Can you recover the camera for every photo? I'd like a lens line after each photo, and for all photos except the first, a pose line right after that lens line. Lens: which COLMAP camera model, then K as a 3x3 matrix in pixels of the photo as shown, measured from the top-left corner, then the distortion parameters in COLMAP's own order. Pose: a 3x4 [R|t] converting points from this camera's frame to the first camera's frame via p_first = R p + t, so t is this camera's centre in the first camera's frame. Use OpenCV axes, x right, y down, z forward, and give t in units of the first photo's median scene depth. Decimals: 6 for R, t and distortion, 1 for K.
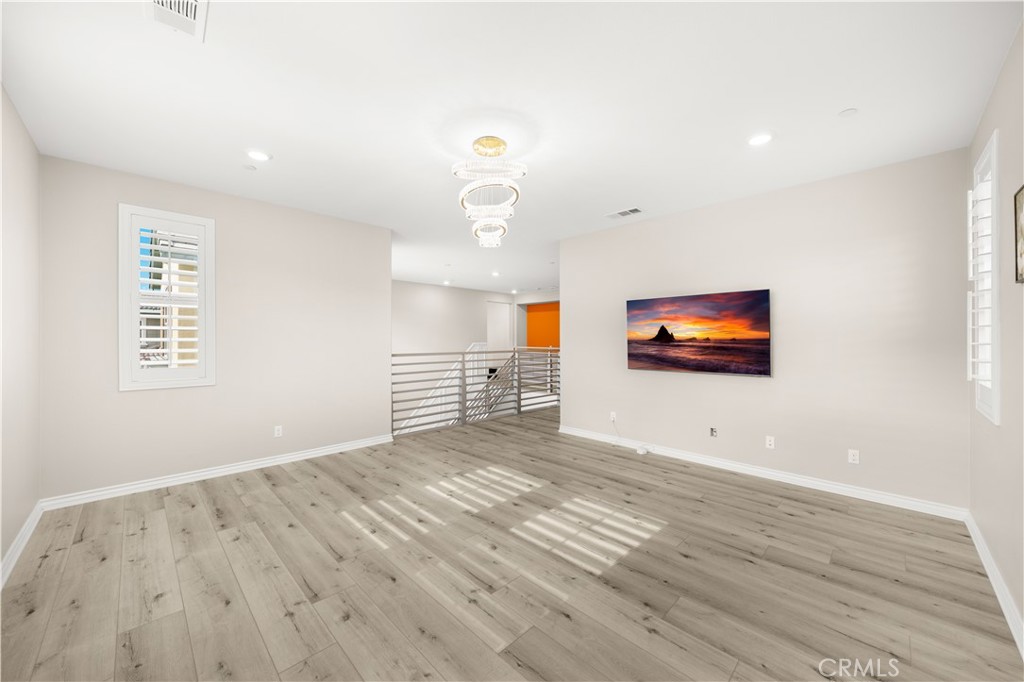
lens RADIAL K [[379.0, 0, 512.0], [0, 379.0, 341.0], [0, 0, 1]] dist [0.000382, 0.005175]
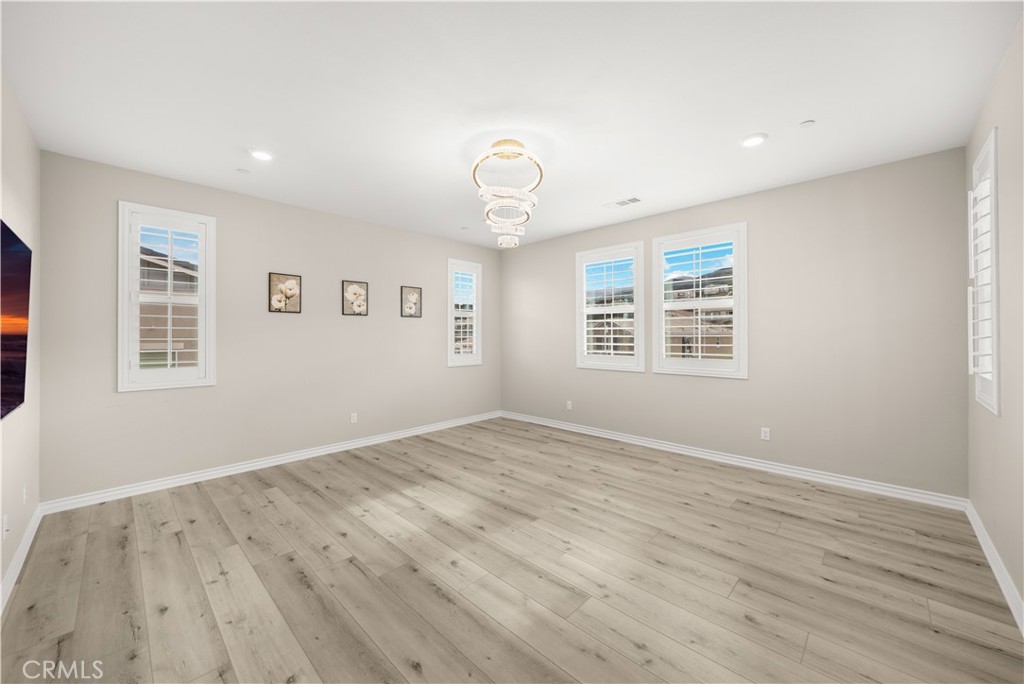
lens RADIAL K [[379.0, 0, 512.0], [0, 379.0, 342.0], [0, 0, 1]] dist [0.000382, 0.005175]
pose [[-0.999787, 0.001223, -0.020588, -0.048367], [0.000716, 0.999698, 0.024584, -0.014284], [0.020612, 0.024564, -0.999486, 2.086271]]
